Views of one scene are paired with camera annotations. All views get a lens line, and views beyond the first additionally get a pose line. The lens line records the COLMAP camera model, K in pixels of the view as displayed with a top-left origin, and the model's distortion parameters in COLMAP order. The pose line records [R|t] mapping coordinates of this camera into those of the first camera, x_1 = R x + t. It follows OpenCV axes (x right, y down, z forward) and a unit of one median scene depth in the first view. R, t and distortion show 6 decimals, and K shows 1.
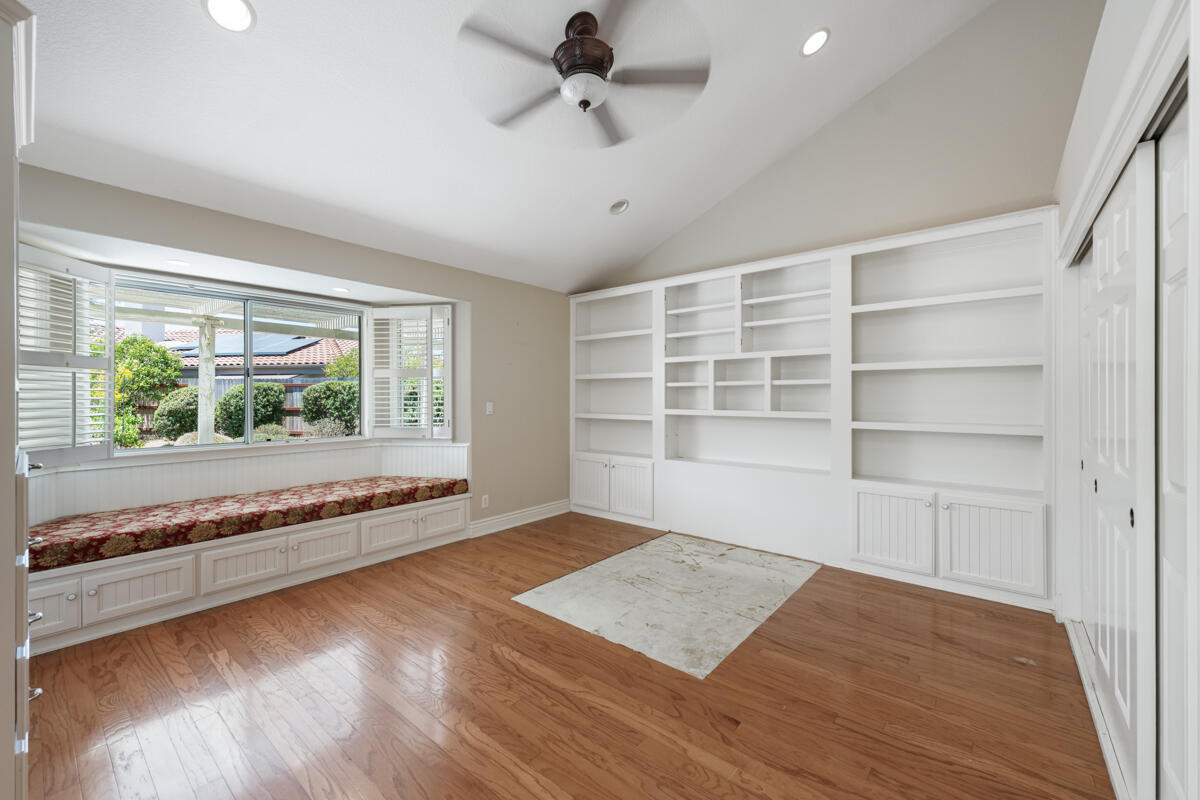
lens RADIAL K [[482.2, 0, 596.6], [0, 482.2, 394.8], [0, 0, 1]] dist [0.000289, -0.000038]
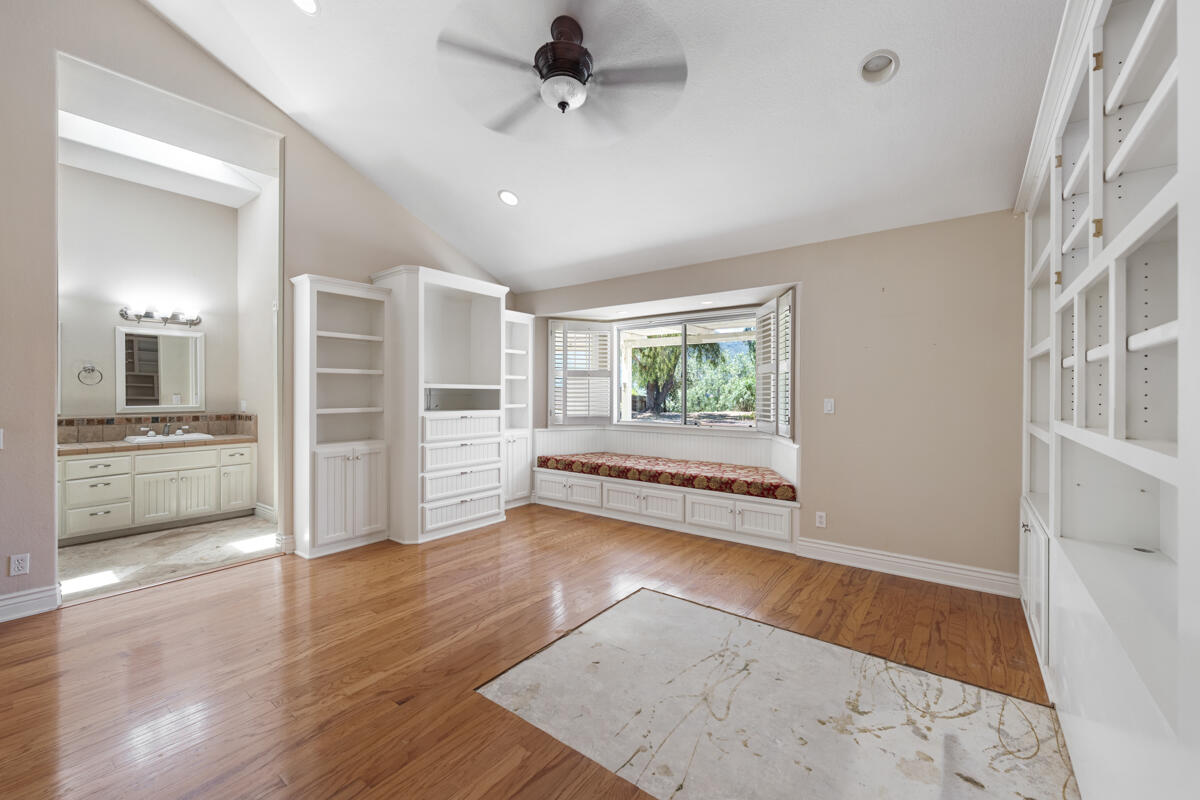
lens RADIAL K [[482.2, 0, 596.6], [0, 482.2, 394.8], [0, 0, 1]] dist [0.000289, -0.000038]
pose [[0.042909, 0.008455, -0.999043, 0.683097], [0.002225, 0.999961, 0.008559, 0.001208], [0.999077, -0.002590, 0.042888, 0.699475]]
